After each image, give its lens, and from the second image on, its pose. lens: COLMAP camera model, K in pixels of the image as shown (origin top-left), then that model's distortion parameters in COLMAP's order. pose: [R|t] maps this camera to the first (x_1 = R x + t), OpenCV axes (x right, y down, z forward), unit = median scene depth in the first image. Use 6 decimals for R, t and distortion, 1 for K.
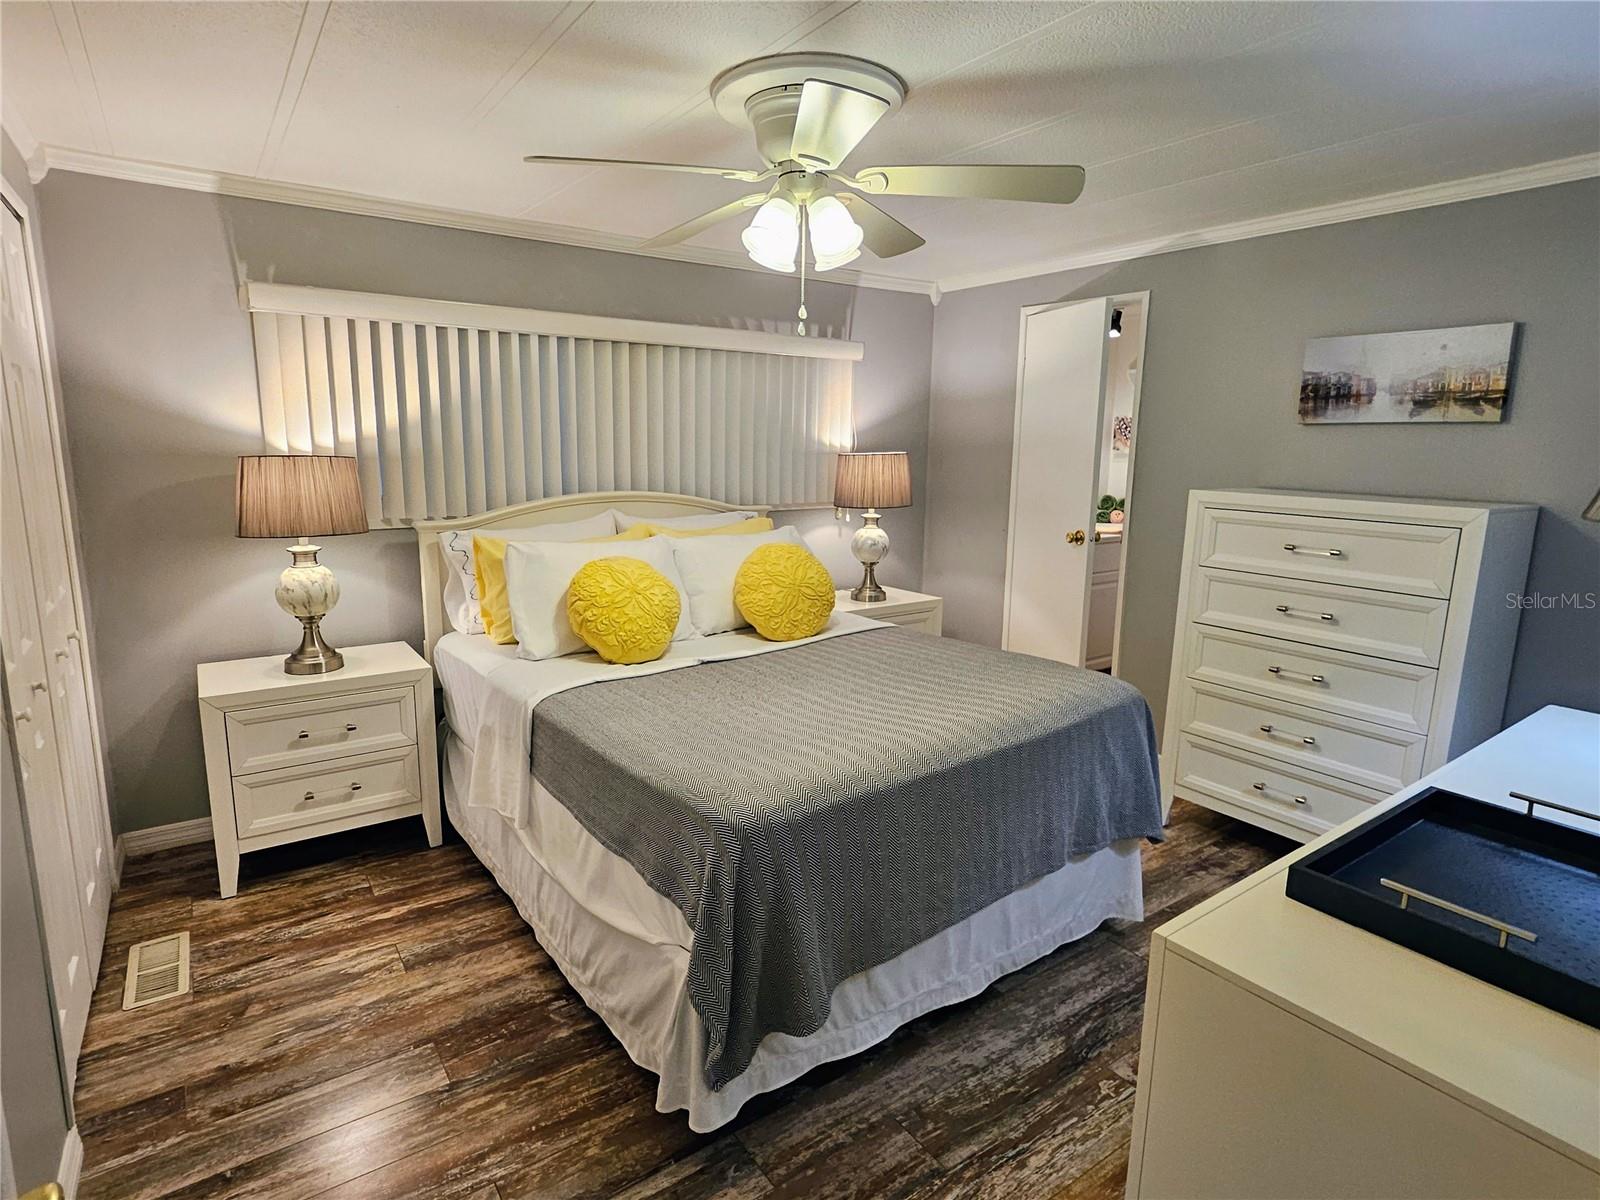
lens RADIAL K [[873.3, 0, 788.3], [0, 873.3, 594.9], [0, 0, 1]] dist [-0.003221, -0.001566]
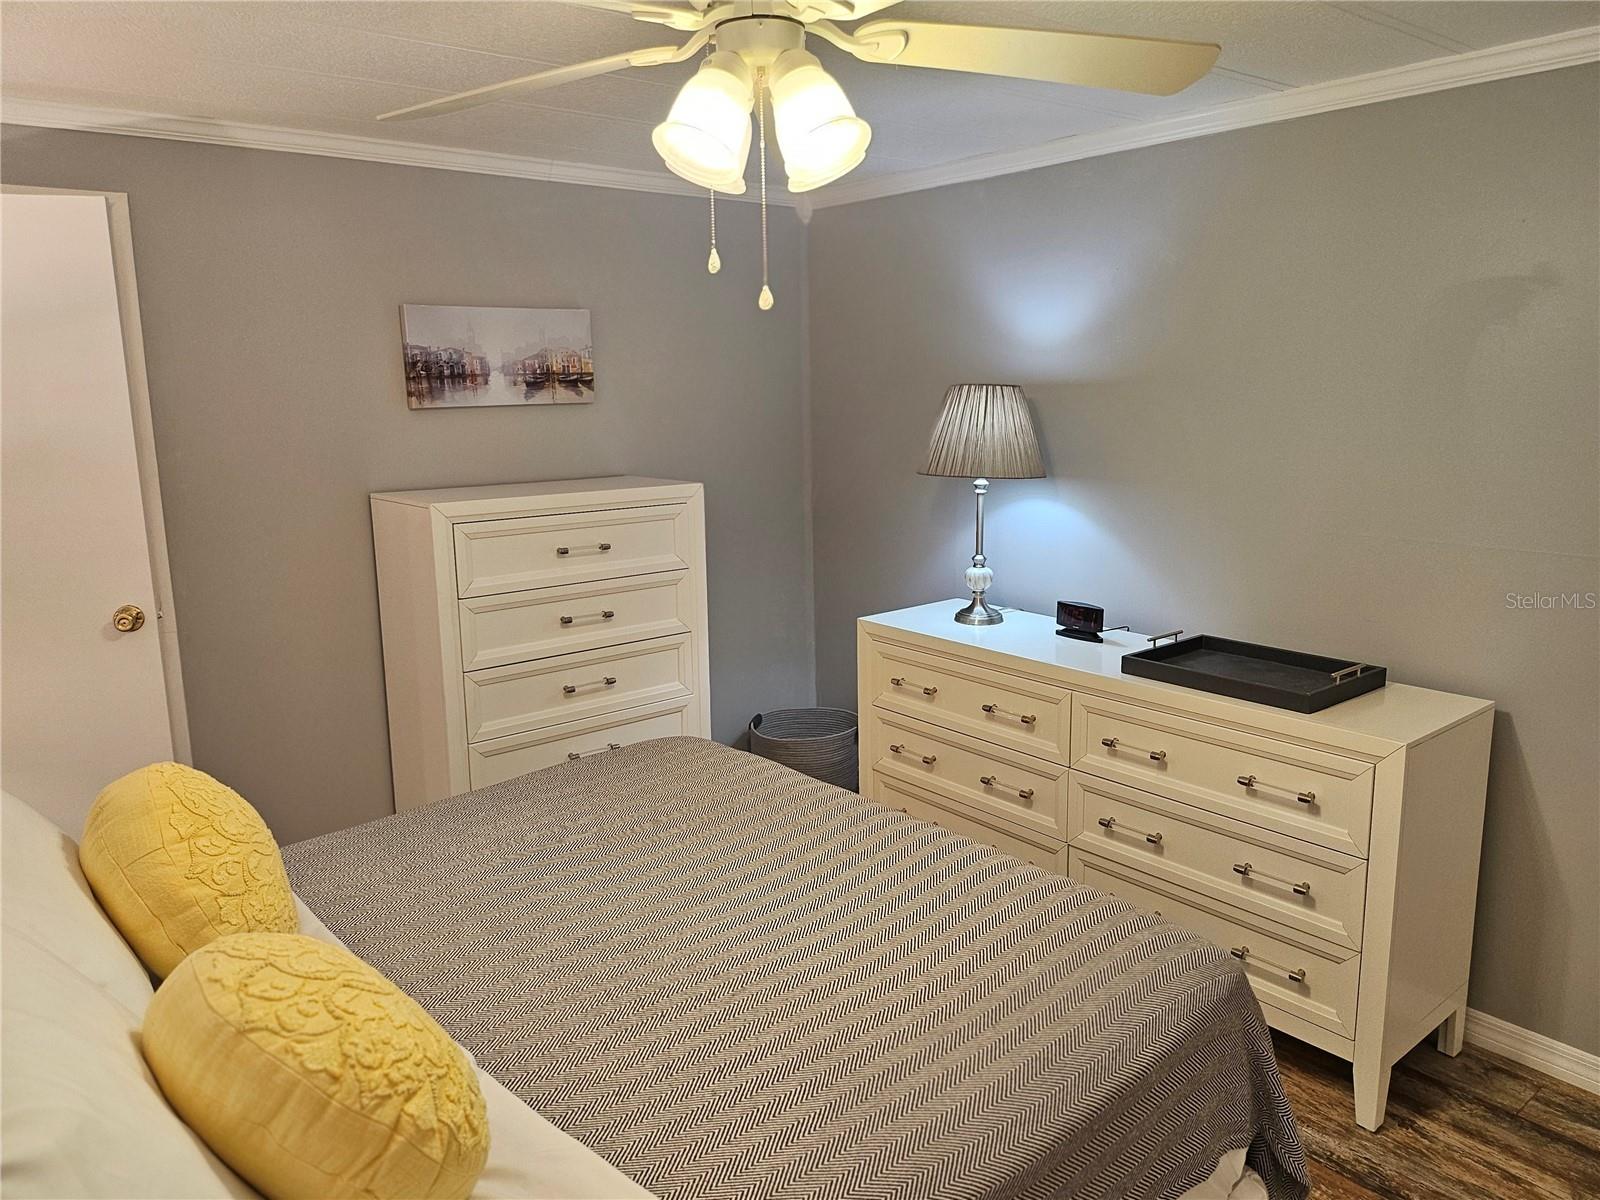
lens RADIAL K [[1119.5, 0, 808.9], [0, 1119.5, 606.4], [0, 0, 1]] dist [0.063535, -0.068372]
pose [[-0.075008, -0.212488, 0.974281, -0.746219], [0.191146, 0.955851, 0.223185, -0.270878], [-0.978691, 0.202970, -0.031080, 1.041301]]
